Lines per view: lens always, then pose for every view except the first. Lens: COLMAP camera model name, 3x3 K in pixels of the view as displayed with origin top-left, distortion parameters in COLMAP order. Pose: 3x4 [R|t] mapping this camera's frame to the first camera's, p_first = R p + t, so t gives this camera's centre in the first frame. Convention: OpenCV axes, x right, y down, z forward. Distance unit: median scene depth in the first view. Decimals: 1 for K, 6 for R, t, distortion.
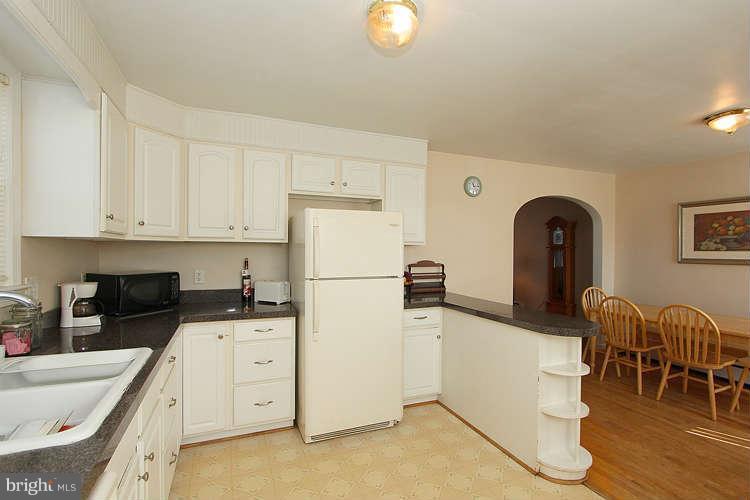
lens RADIAL K [[368.6, 0, 382.1], [0, 368.6, 252.3], [0, 0, 1]] dist [-0.017130, 0.002348]
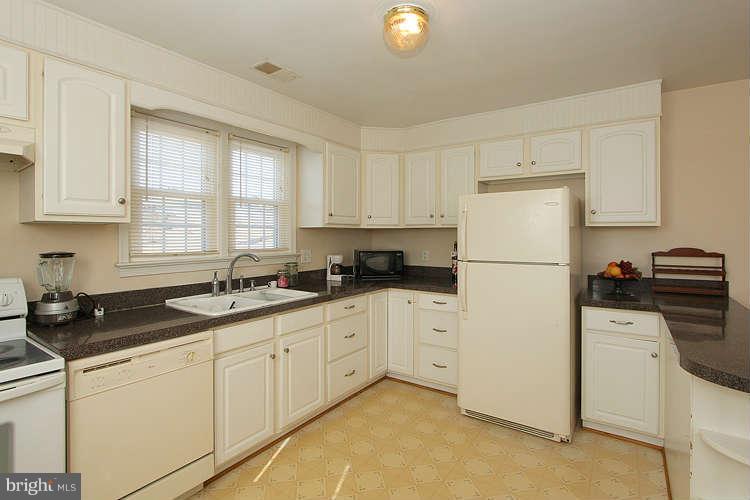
lens RADIAL K [[368.6, 0, 377.3], [0, 368.6, 229.1], [0, 0, 1]] dist [-0.017130, 0.002348]
pose [[0.527624, -0.019863, -0.849245, 0.442181], [-0.001640, 0.999701, -0.024401, 0.005415], [0.849476, 0.014267, 0.527434, 0.164184]]
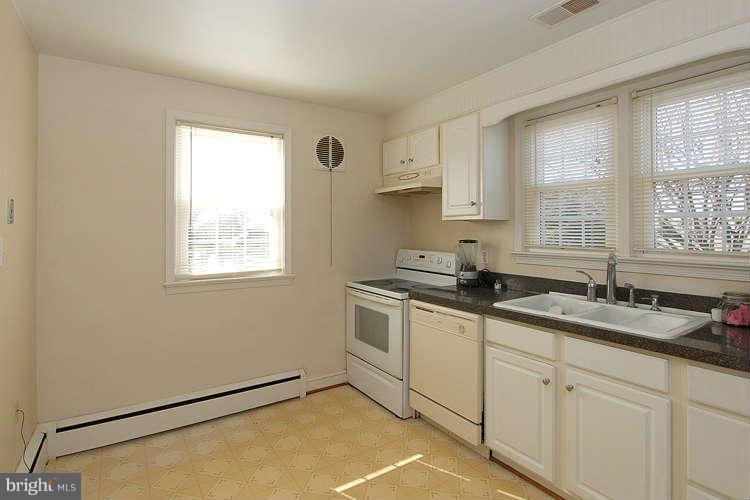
lens RADIAL K [[368.6, 0, 359.8], [0, 368.6, 229.0], [0, 0, 1]] dist [-0.017130, 0.002348]
pose [[-0.986892, -0.002846, -0.161360, 0.122330], [-0.003683, 0.999981, 0.004886, -0.000679], [0.161343, 0.005416, -0.986884, 0.833593]]
